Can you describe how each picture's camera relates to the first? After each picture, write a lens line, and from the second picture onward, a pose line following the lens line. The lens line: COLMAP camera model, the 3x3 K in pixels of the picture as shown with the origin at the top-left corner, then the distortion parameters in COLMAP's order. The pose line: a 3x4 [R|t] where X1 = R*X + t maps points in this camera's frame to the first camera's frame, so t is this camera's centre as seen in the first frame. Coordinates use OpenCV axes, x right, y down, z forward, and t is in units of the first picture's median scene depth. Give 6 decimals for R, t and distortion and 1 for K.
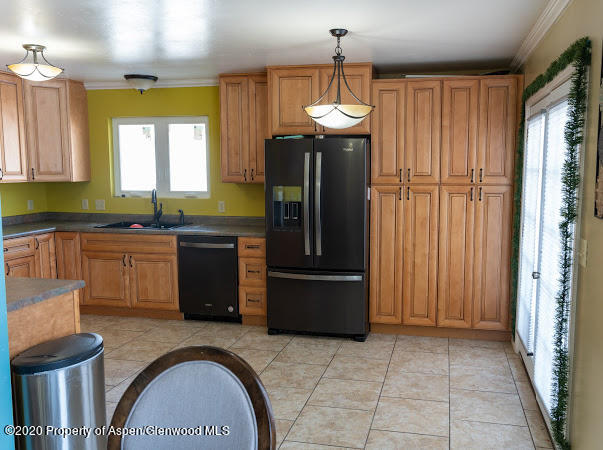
lens RADIAL K [[543.3, 0, 305.2], [0, 543.3, 227.8], [0, 0, 1]] dist [0.024144, 0.004023]
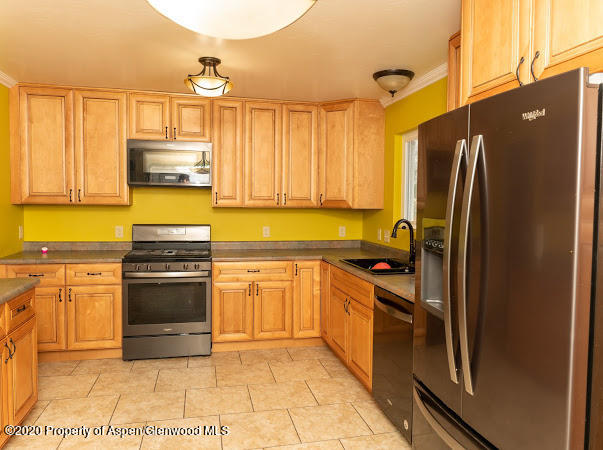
lens RADIAL K [[447.9, 0, 298.5], [0, 447.9, 228.4], [0, 0, 1]] dist [0.007979, -0.011329]
pose [[0.458890, 0.056078, -0.886722, 0.229937], [-0.109896, 0.993925, 0.005985, -0.052218], [0.881670, 0.094701, 0.462265, 0.661563]]
